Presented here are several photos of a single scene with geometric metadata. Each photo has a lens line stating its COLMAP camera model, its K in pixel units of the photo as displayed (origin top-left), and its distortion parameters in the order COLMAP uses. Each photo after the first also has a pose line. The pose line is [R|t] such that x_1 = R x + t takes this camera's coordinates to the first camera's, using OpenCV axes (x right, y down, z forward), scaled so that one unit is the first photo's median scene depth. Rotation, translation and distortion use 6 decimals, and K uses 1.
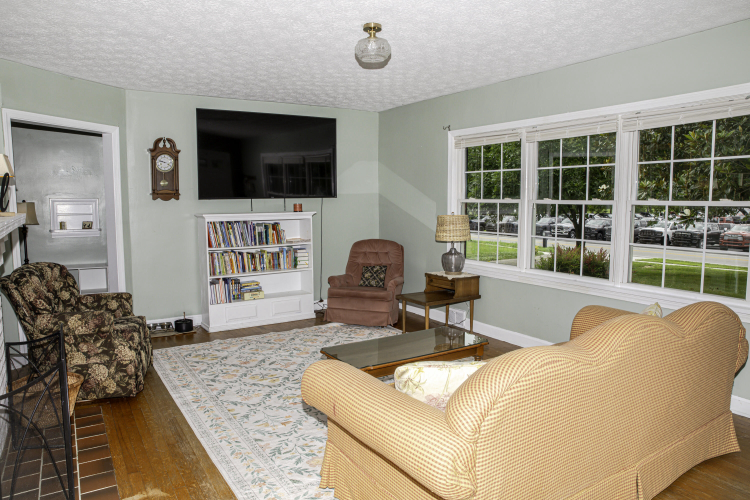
lens RADIAL K [[515.4, 0, 375.0], [0, 515.4, 250.0], [0, 0, 1]] dist [-0.109807, 0.079890]
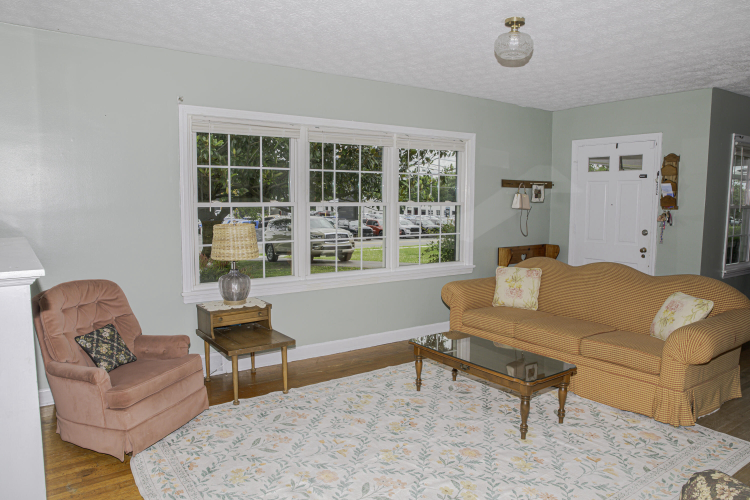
lens RADIAL K [[515.4, 0, 375.0], [0, 515.4, 250.0], [0, 0, 1]] dist [-0.109807, 0.079890]
pose [[-0.043873, -0.098015, 0.994217, -0.700439], [0.096093, 0.990147, 0.101855, -0.102616], [-0.994405, 0.100006, -0.034022, 0.972742]]
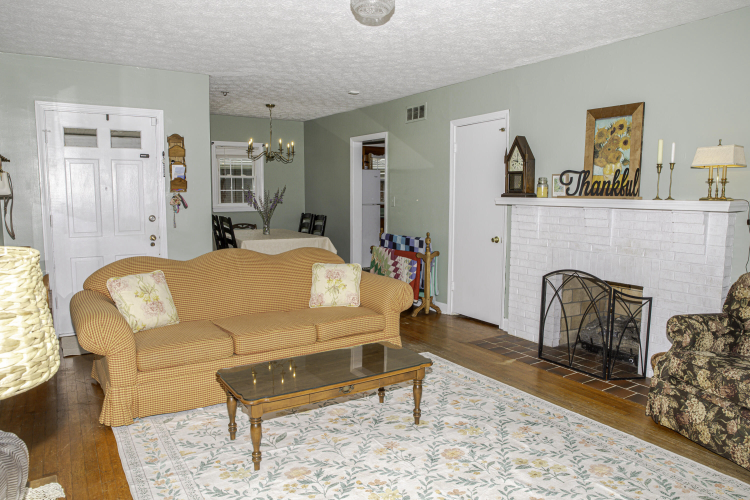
lens RADIAL K [[515.4, 0, 375.0], [0, 515.4, 250.0], [0, 0, 1]] dist [-0.109807, 0.079890]
pose [[-0.999981, -0.006159, 0.000466, -0.008232], [-0.005925, 0.977784, 0.209532, -0.125347], [-0.001746, 0.209526, -0.977802, 1.379309]]
